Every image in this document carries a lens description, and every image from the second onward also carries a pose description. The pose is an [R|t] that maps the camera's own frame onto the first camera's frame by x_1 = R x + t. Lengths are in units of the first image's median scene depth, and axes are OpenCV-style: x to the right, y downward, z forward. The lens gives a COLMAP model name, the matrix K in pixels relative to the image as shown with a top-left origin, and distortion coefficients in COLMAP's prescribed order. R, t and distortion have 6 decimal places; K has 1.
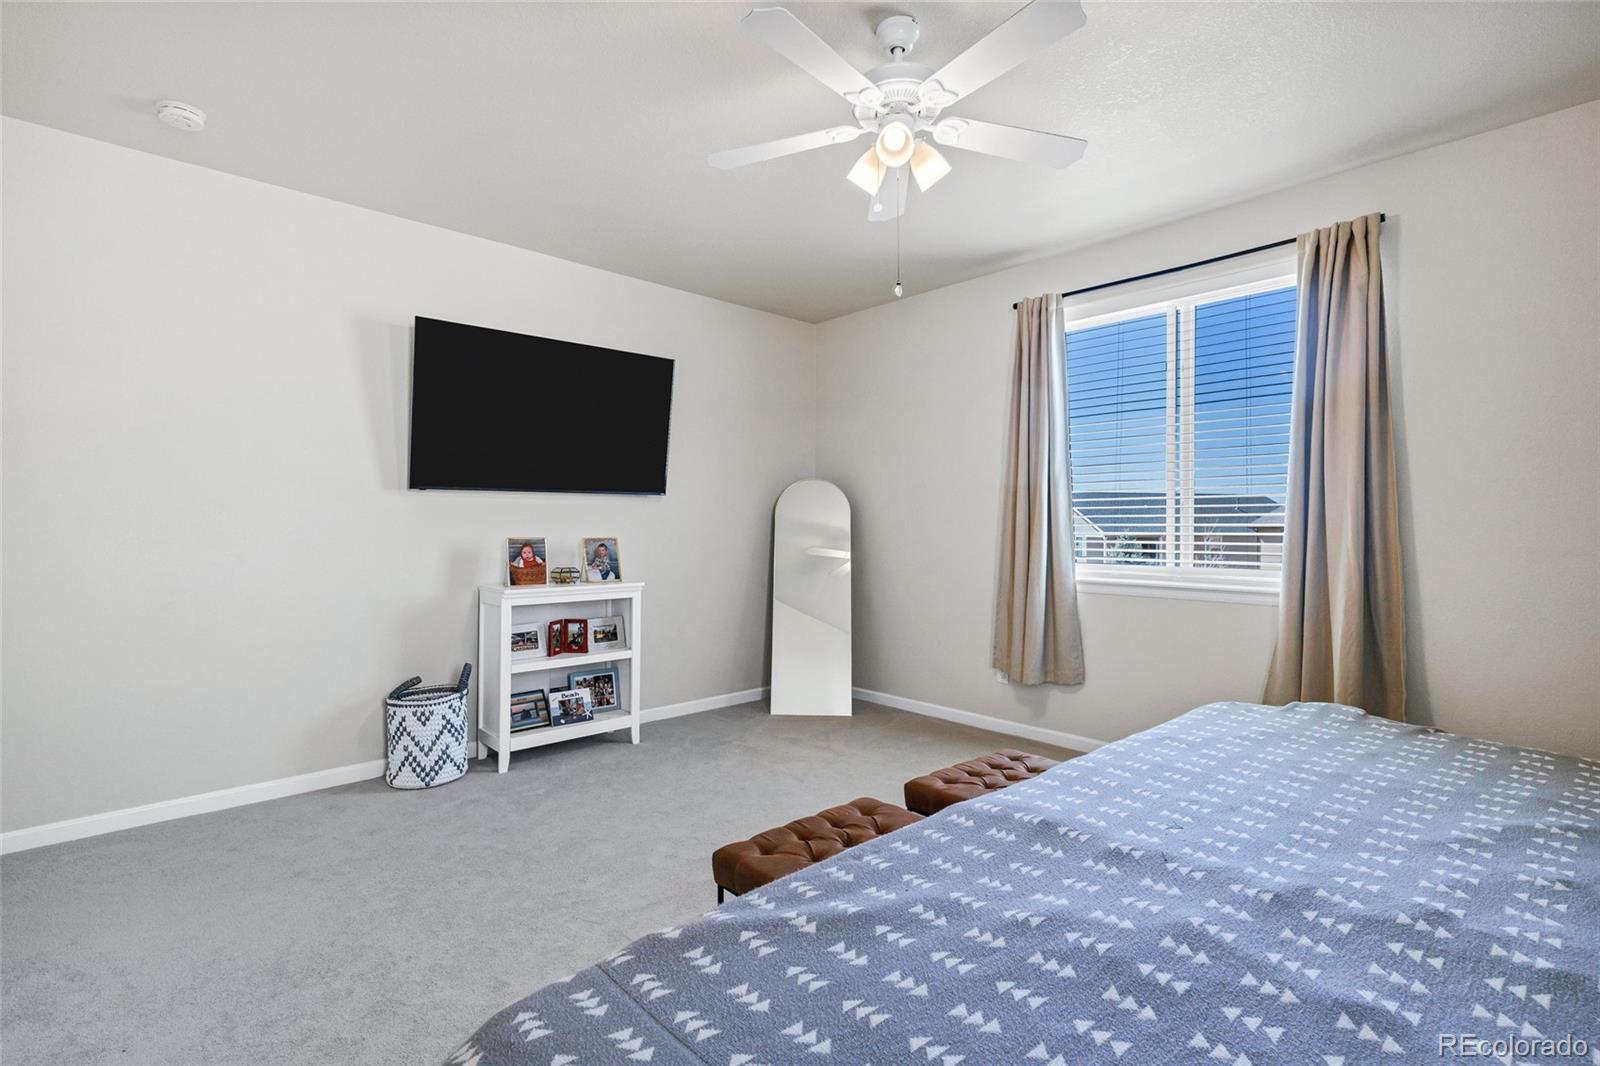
lens RADIAL K [[744.1, 0, 805.0], [0, 744.1, 523.6], [0, 0, 1]] dist [0.003336, 0.000458]
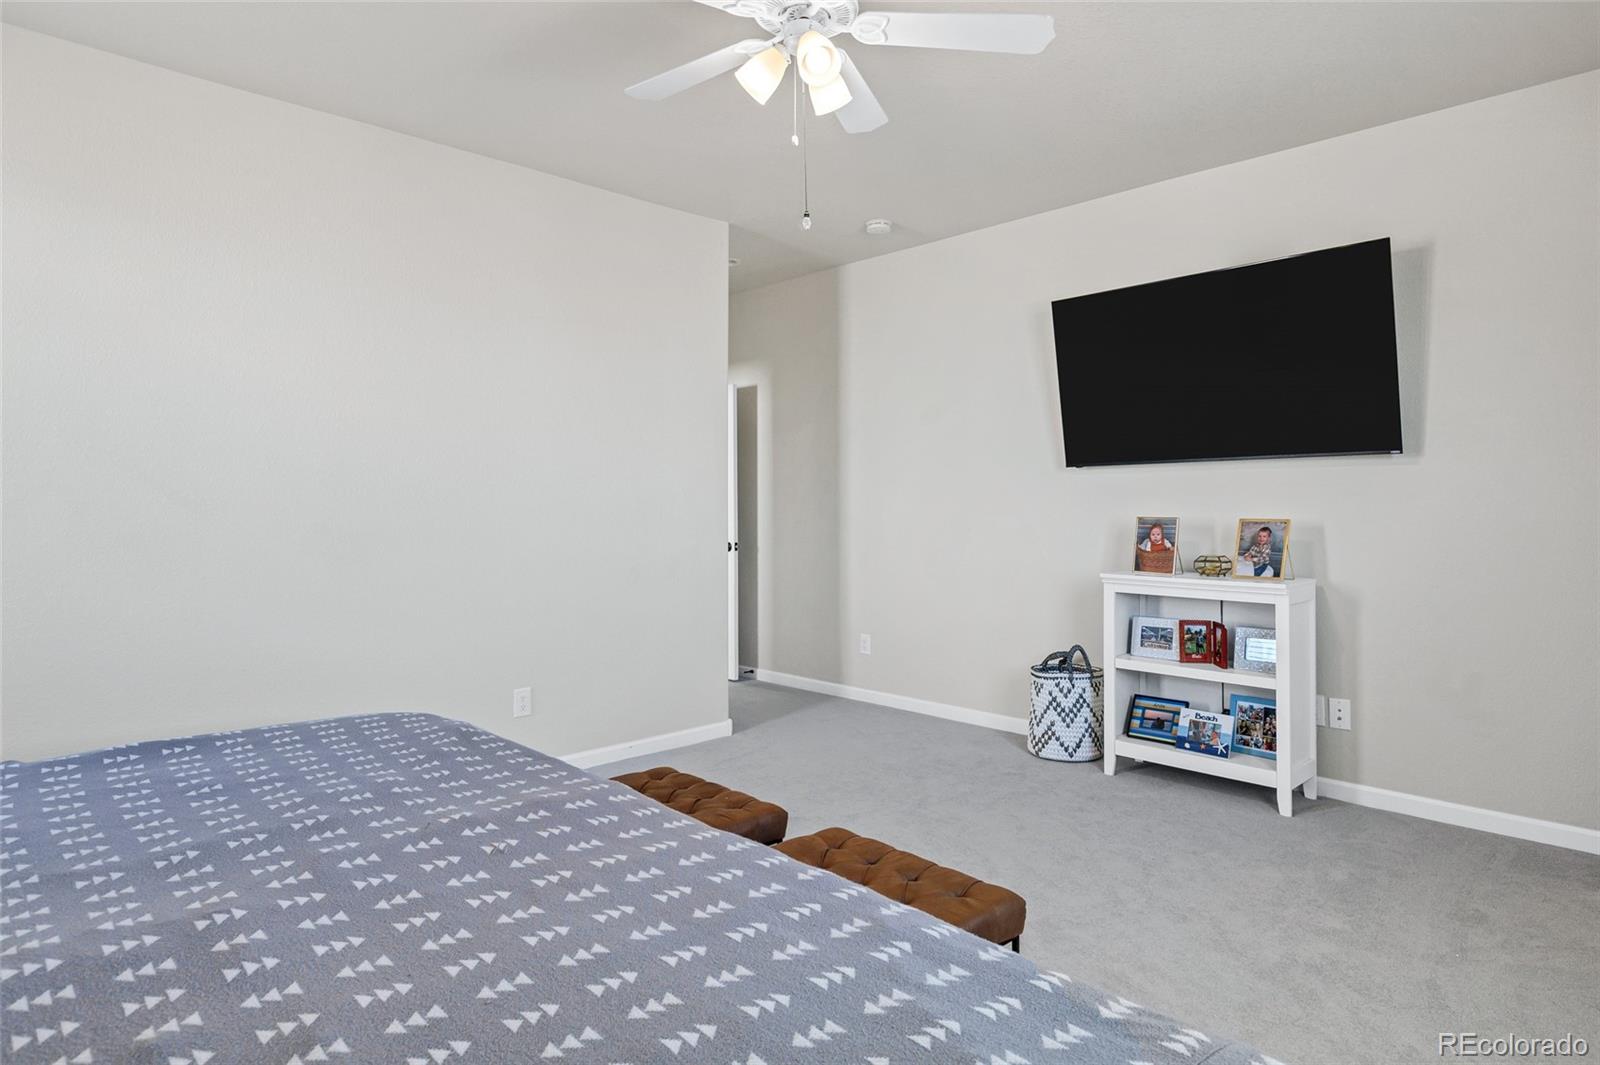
lens RADIAL K [[922.2, 0, 798.9], [0, 922.2, 481.7], [0, 0, 1]] dist [-0.002015, -0.000466]
pose [[0.013386, -0.024287, -0.999615, 0.682258], [0.004720, 0.999695, -0.024226, 0.002109], [0.999899, -0.004394, 0.013497, 0.574366]]
